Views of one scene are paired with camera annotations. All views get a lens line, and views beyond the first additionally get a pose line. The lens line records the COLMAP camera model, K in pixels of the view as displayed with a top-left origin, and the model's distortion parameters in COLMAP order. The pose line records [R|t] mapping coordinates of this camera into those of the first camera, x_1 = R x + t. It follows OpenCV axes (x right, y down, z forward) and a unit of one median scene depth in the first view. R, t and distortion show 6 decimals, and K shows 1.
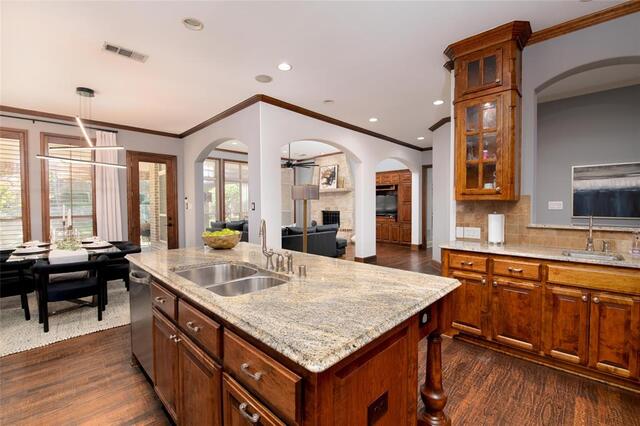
lens RADIAL K [[276.4, 0, 319.5], [0, 276.4, 214.9], [0, 0, 1]] dist [-0.011399, -0.001247]
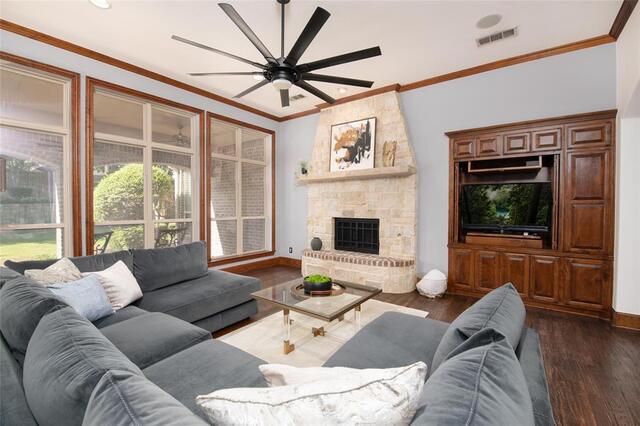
lens RADIAL K [[276.4, 0, 321.8], [0, 276.4, 210.2], [0, 0, 1]] dist [-0.011399, -0.001247]
pose [[0.990504, 0.004603, 0.137408, -0.087654], [-0.001972, 0.999812, -0.019280, -0.019371], [-0.137471, 0.018826, 0.990327, 0.579239]]
